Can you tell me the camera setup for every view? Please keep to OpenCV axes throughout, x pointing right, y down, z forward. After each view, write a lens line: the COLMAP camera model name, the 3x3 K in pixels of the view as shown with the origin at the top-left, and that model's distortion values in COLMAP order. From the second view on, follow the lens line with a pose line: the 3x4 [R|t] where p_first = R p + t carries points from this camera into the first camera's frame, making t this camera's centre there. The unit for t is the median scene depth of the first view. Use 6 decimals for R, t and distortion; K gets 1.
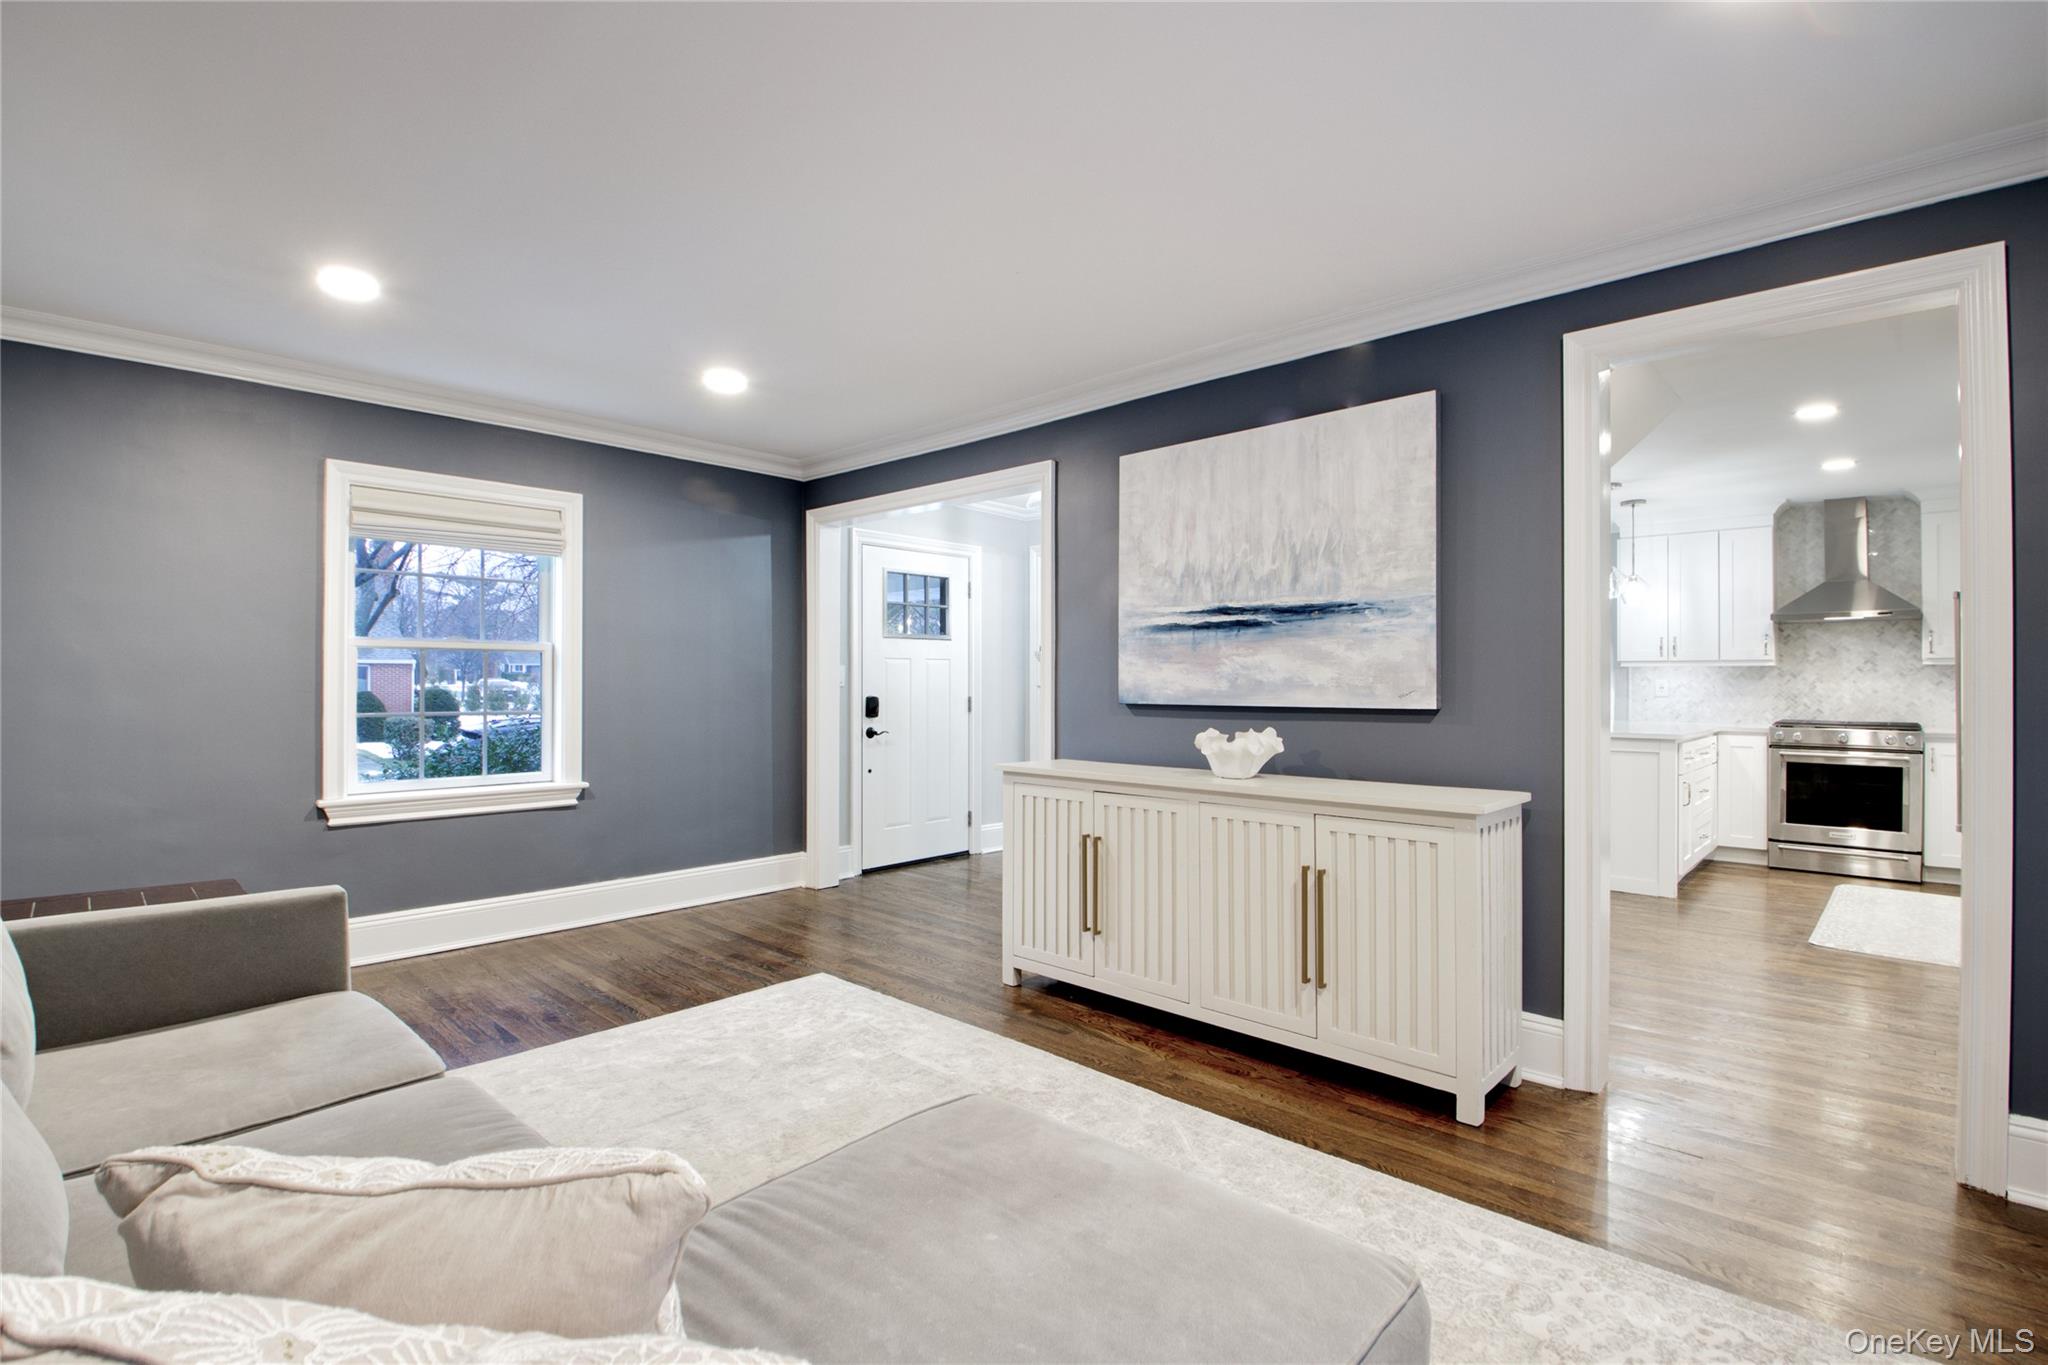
lens RADIAL K [[957.5, 0, 1025.6], [0, 957.5, 675.8], [0, 0, 1]] dist [0.013463, -0.028923]
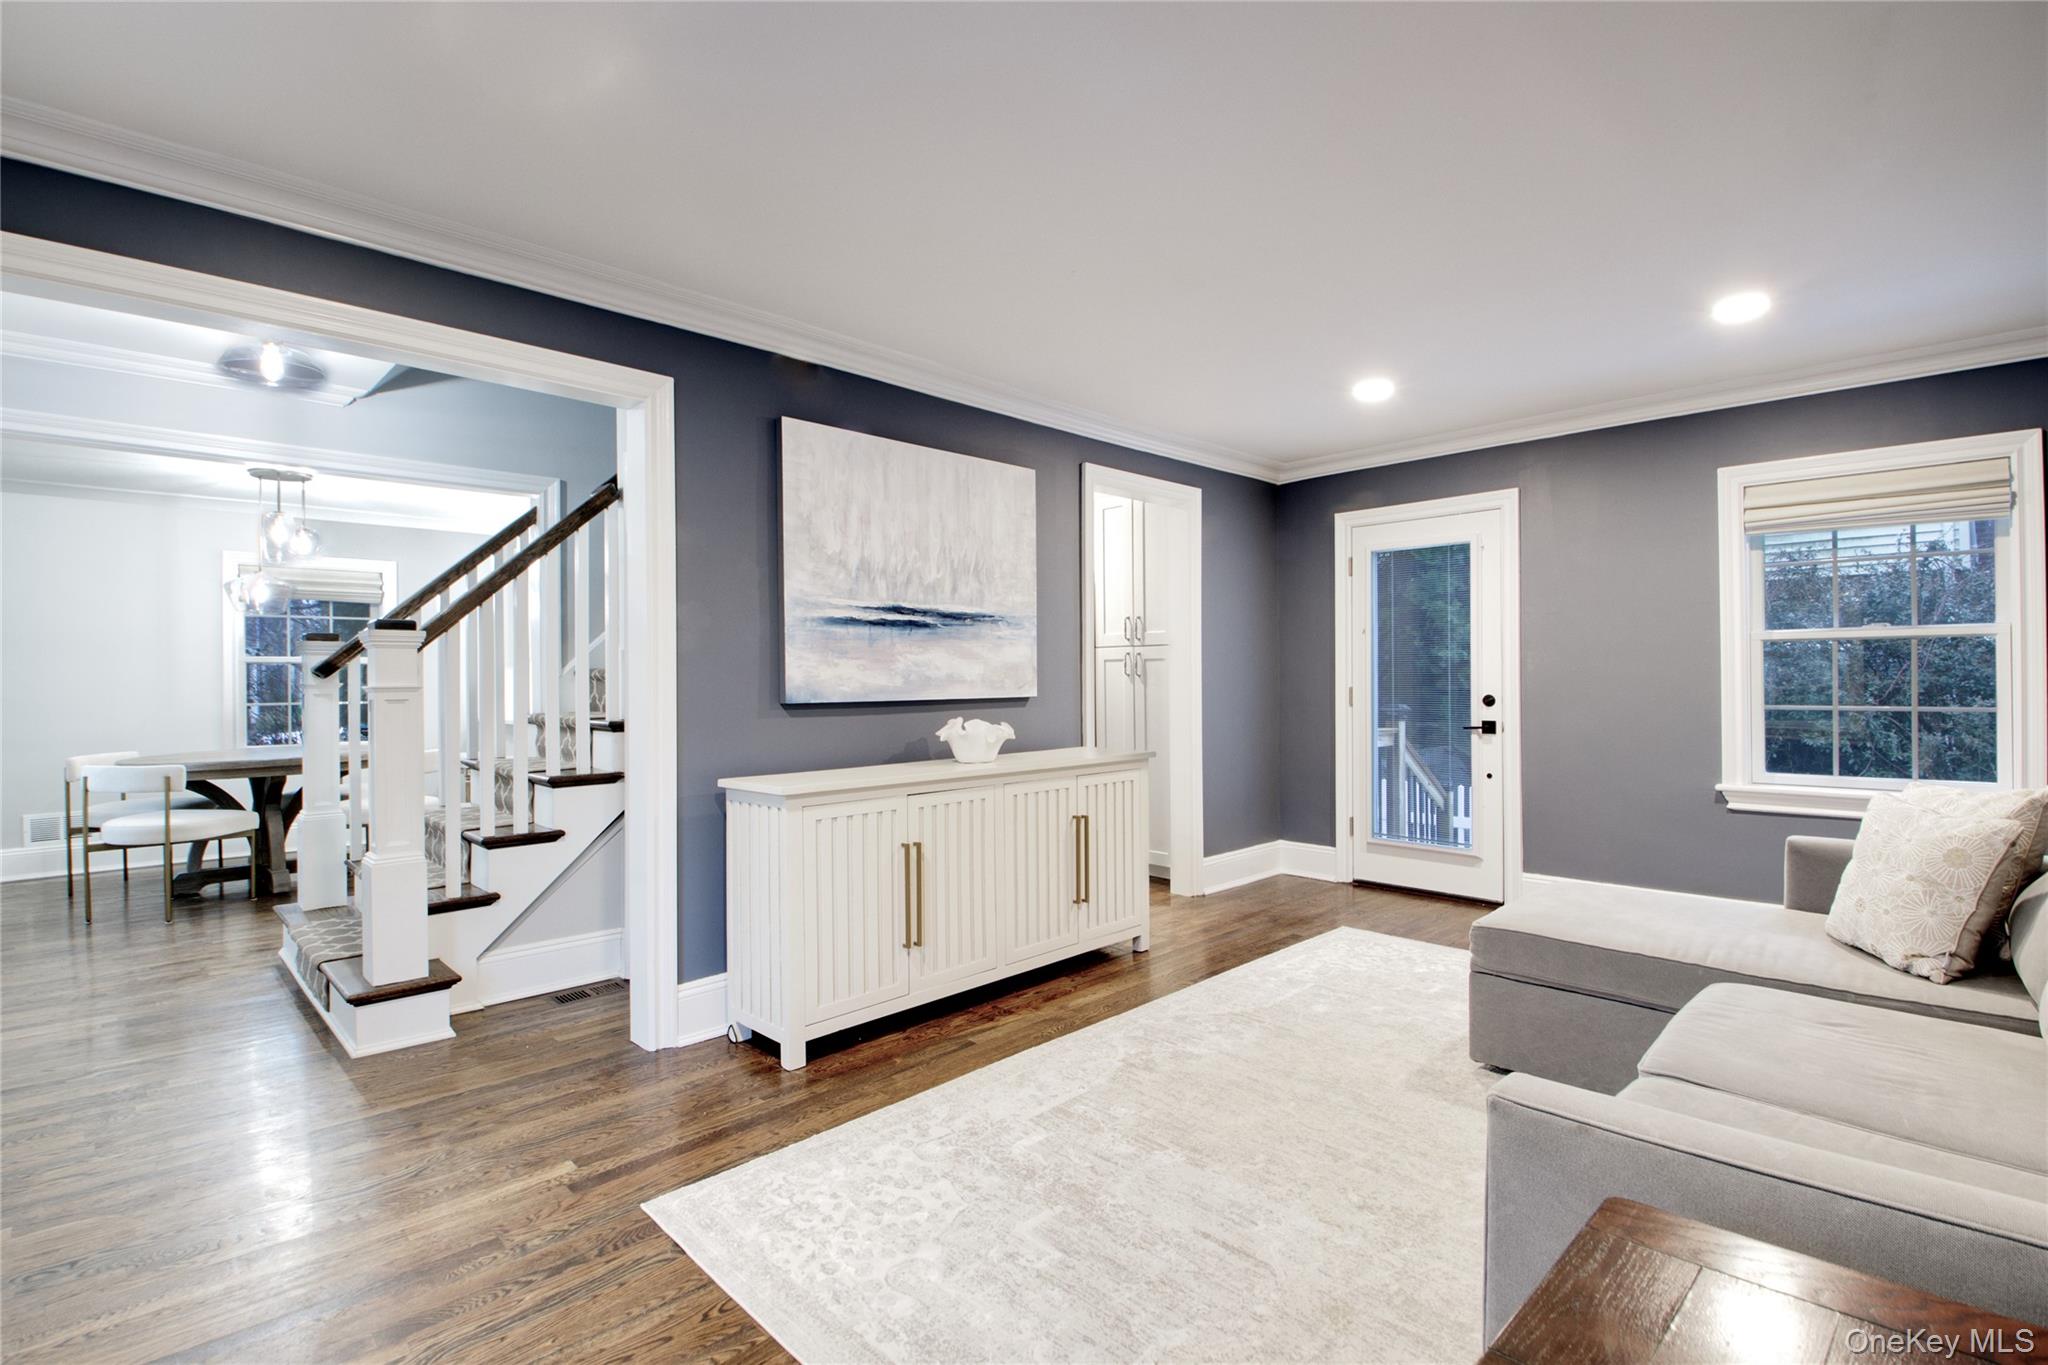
lens RADIAL K [[957.5, 0, 1025.6], [0, 957.5, 675.8], [0, 0, 1]] dist [0.013463, -0.028923]
pose [[0.020162, 0.003466, 0.999791, -0.850597], [0.000561, 0.999994, -0.003478, 0.007799], [-0.999797, 0.000631, 0.020160, 0.858932]]
